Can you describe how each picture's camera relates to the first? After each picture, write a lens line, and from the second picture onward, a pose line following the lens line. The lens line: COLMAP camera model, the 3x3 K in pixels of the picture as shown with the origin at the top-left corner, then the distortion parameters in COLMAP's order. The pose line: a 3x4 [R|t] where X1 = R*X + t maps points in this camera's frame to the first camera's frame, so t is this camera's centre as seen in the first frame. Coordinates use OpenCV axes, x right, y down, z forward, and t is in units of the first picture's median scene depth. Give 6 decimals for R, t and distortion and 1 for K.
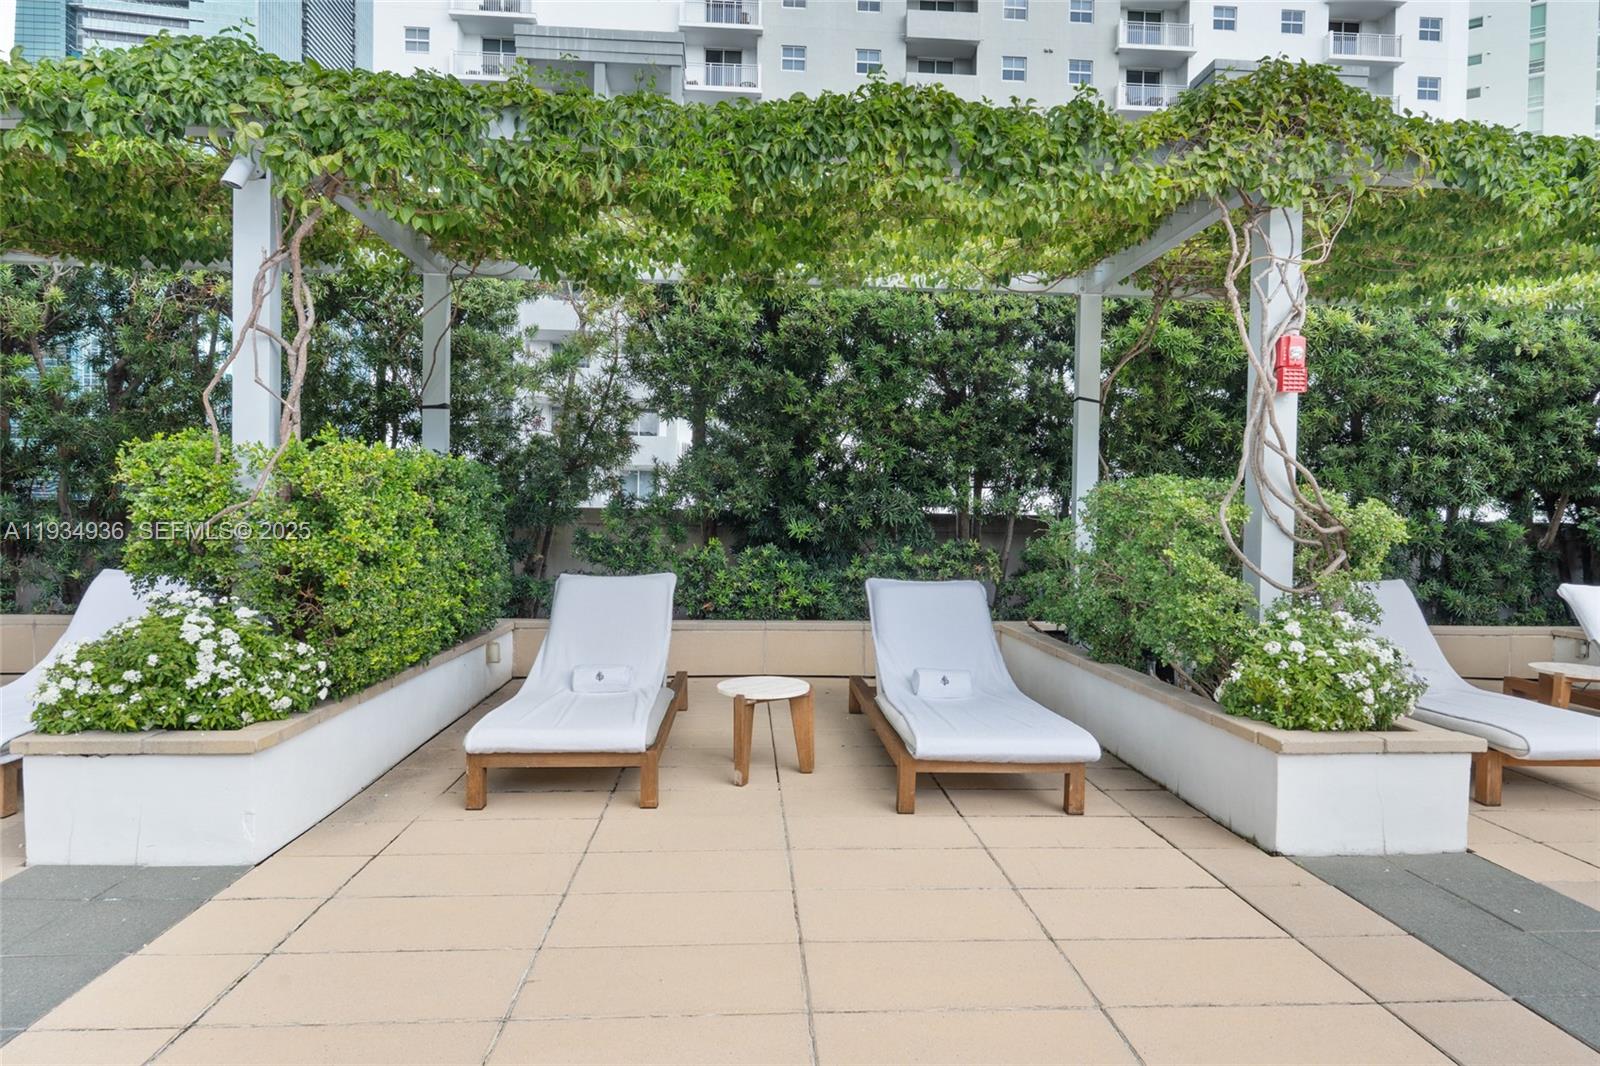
lens RADIAL K [[913.0, 0, 800.0], [0, 913.0, 533.0], [0, 0, 1]] dist [-0.003567, -0.001138]
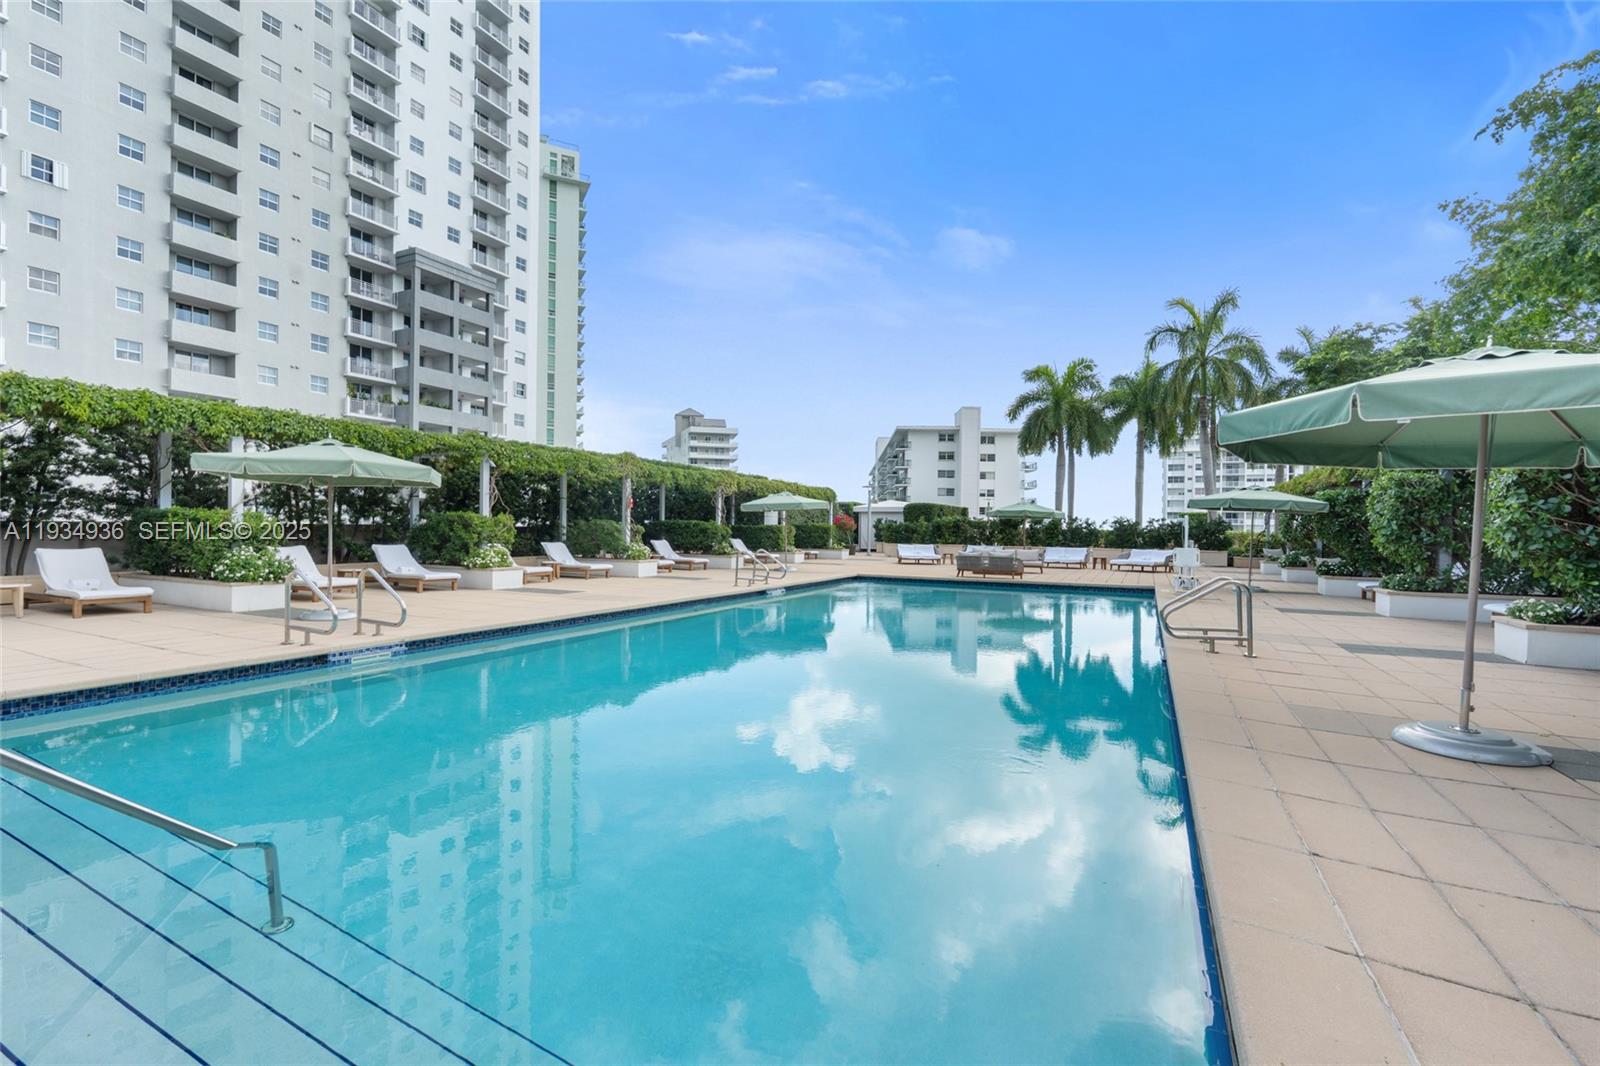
lens RADIAL K [[710.0, 0, 800.0], [0, 710.0, 533.0], [0, 0, 1]] dist [-0.000343, -0.000048]
pose [[0.503303, -0.010750, 0.864043, -0.292397], [0.011985, 0.999913, 0.005459, 0.000244], [-0.864027, 0.007608, 0.503388, -0.232799]]
